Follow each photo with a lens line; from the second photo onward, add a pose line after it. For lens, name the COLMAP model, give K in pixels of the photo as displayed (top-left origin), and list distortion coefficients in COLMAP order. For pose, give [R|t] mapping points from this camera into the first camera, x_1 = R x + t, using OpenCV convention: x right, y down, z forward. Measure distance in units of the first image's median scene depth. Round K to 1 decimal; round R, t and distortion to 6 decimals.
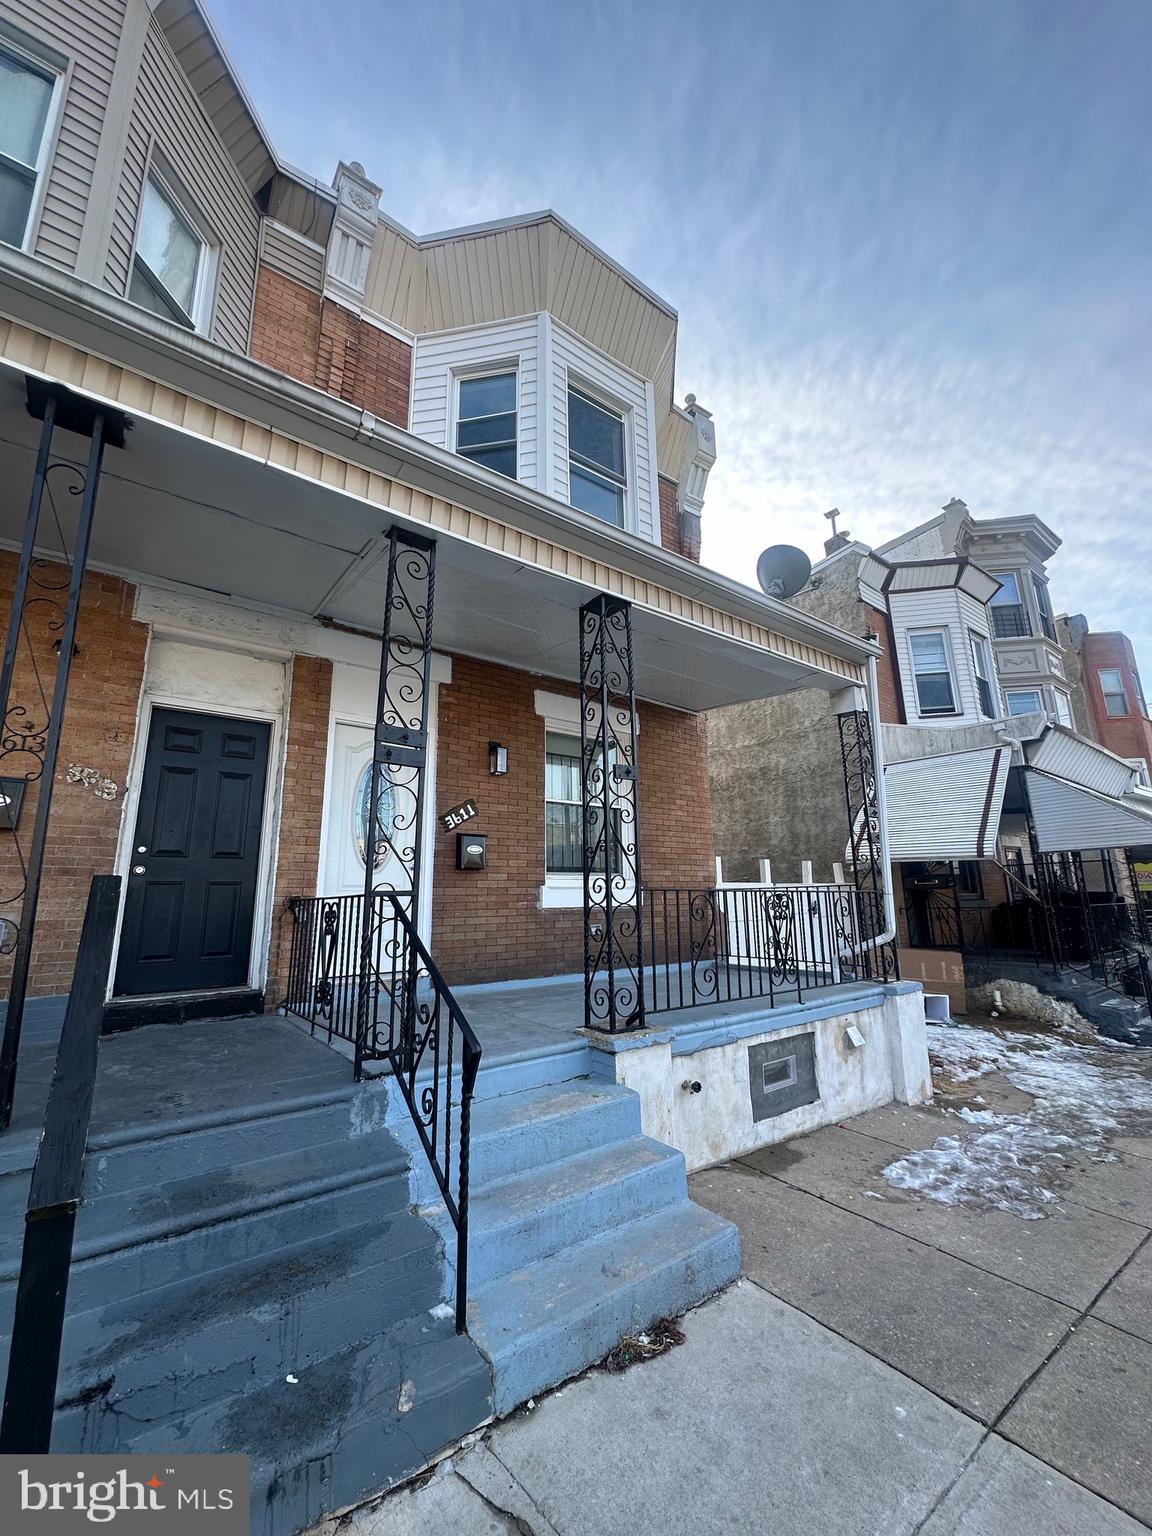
lens RADIAL K [[611.6, 0, 576.4], [0, 611.6, 769.1], [0, 0, 1]] dist [-0.004195, 0.000816]
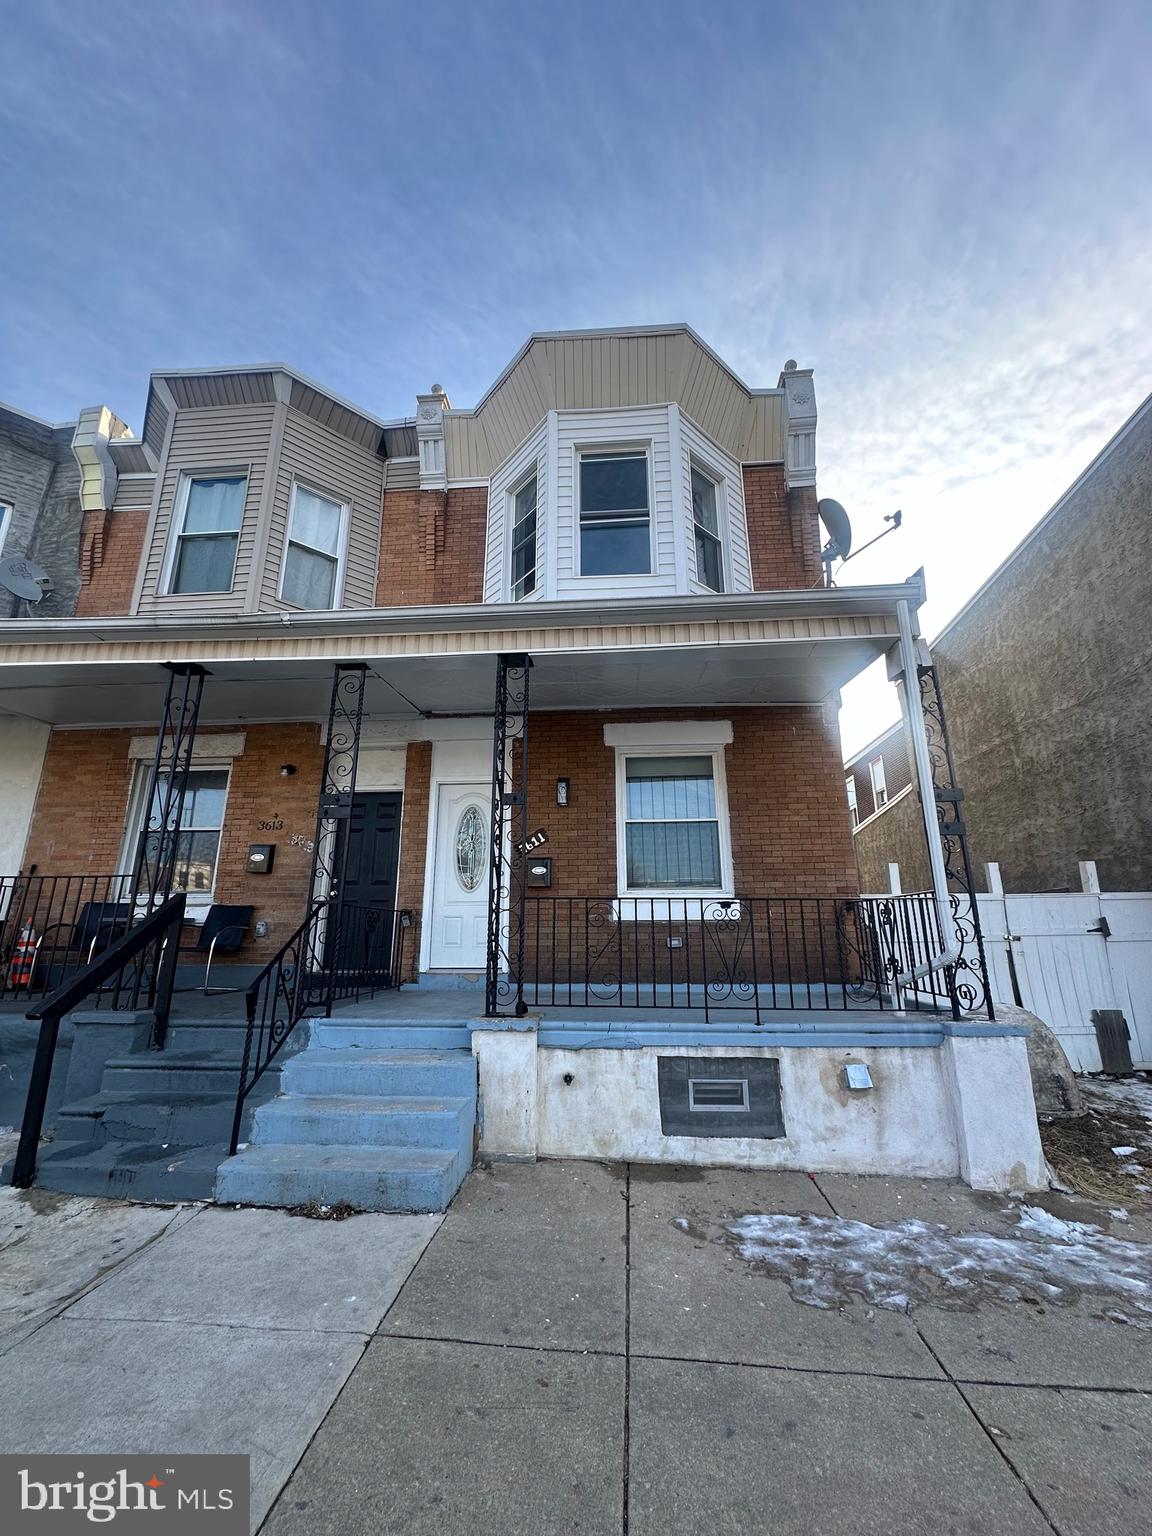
lens RADIAL K [[611.6, 0, 577.5], [0, 611.6, 768.8], [0, 0, 1]] dist [-0.004195, 0.000816]
pose [[0.753181, -0.157055, -0.638790, 0.851629], [0.130489, 0.987454, -0.088923, 0.062478], [0.644742, -0.016380, 0.764225, 0.159187]]
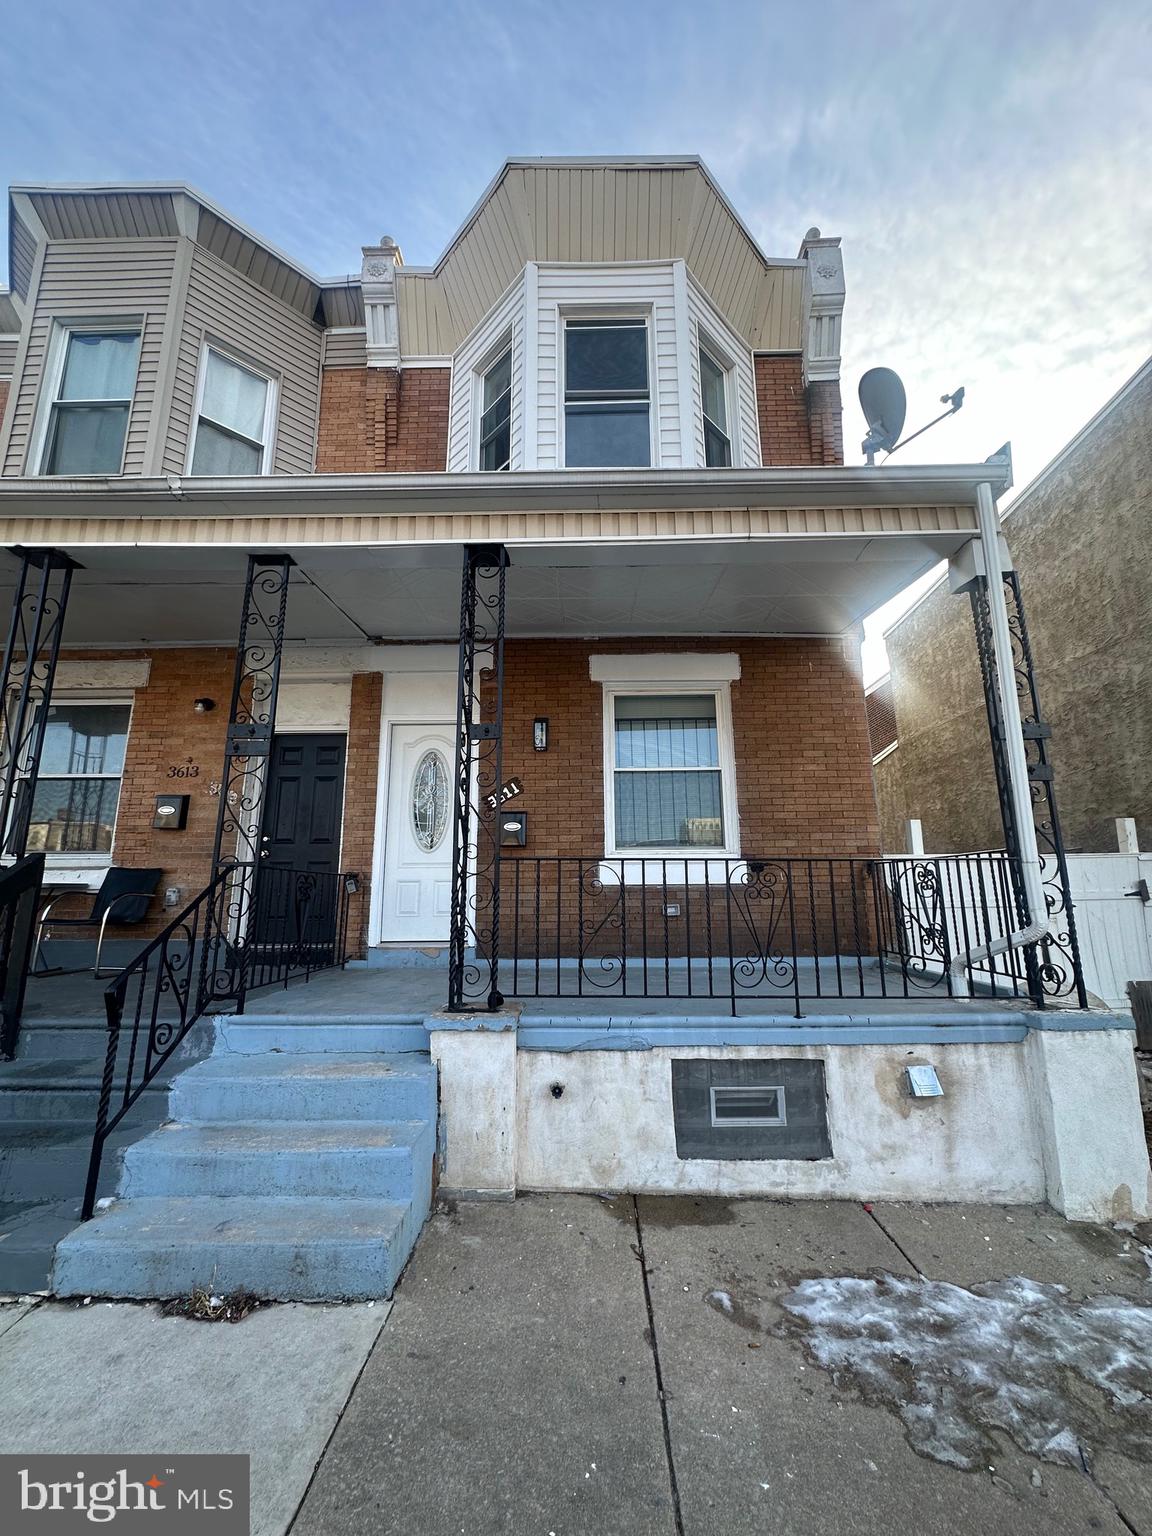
lens RADIAL K [[611.6, 0, 577.4], [0, 611.6, 768.7], [0, 0, 1]] dist [-0.004195, 0.000816]
pose [[0.791914, -0.111607, -0.600347, 0.662222], [0.123811, 0.992081, -0.021112, 0.087528], [0.597950, -0.057611, 0.799461, 0.317604]]
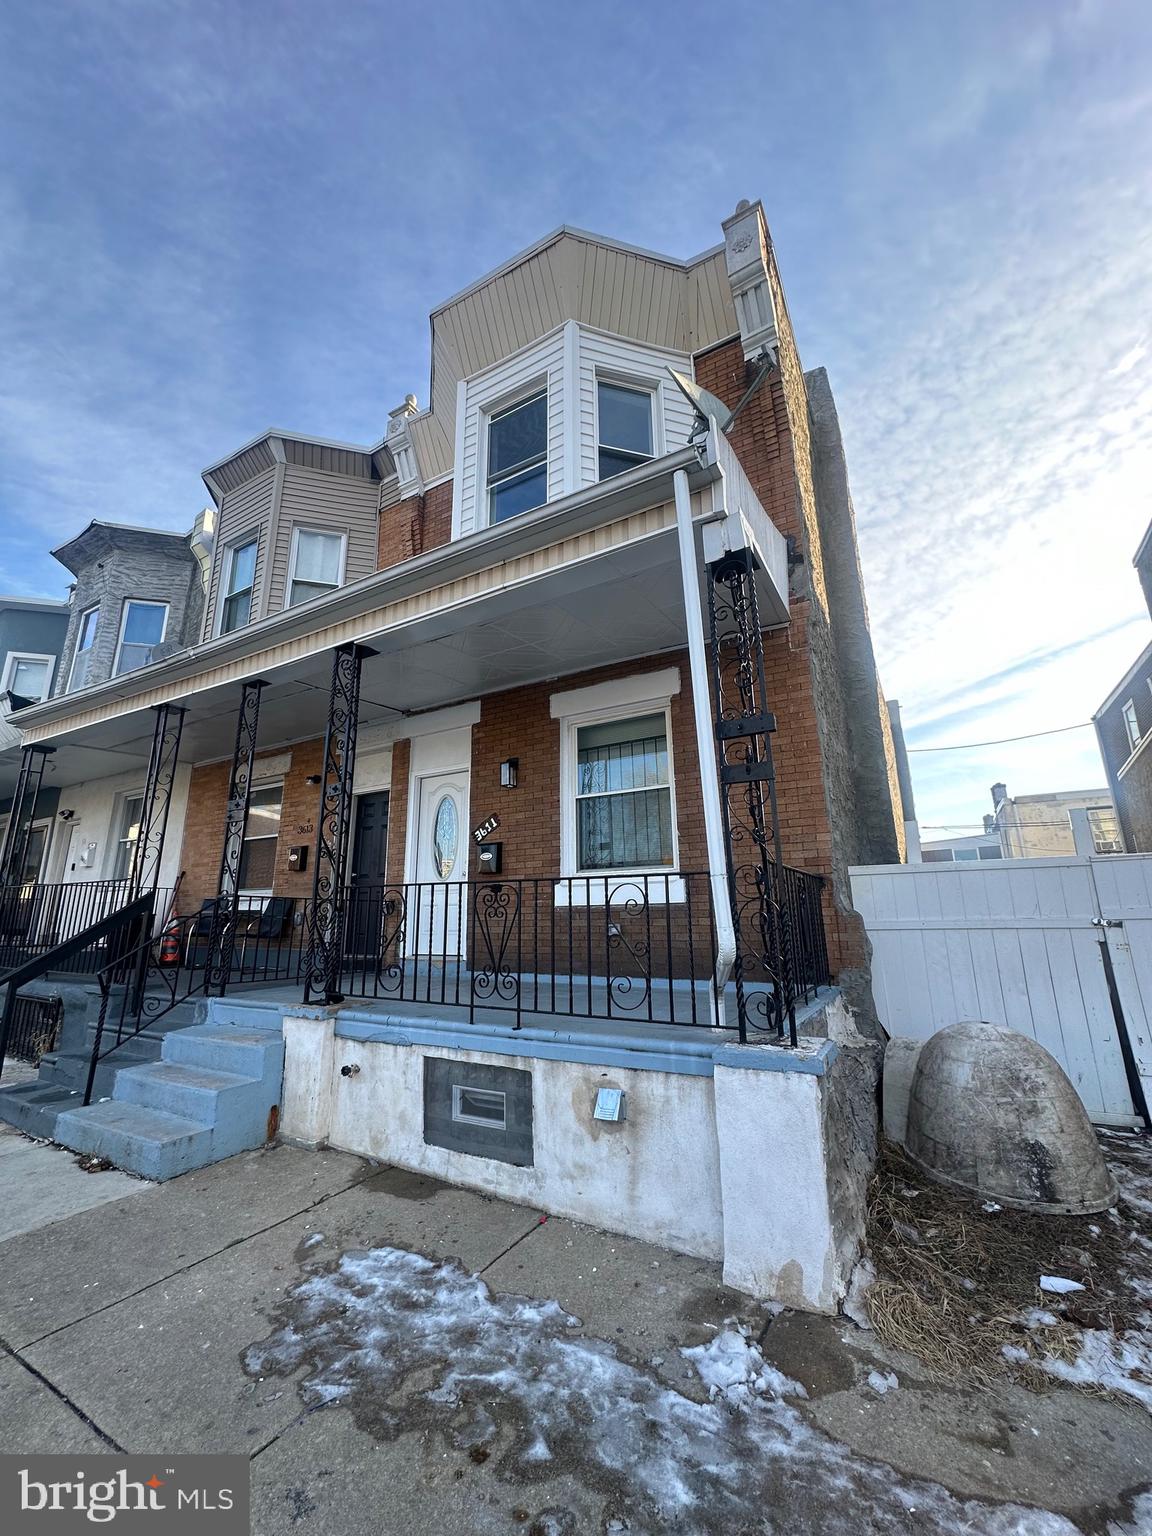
lens RADIAL K [[611.6, 0, 577.6], [0, 611.6, 768.5], [0, 0, 1]] dist [-0.004195, 0.000816]
pose [[0.390923, -0.209045, -0.896370, 1.215136], [0.200316, 0.969847, -0.138820, 0.204313], [0.898361, -0.125289, 0.421011, 0.840677]]
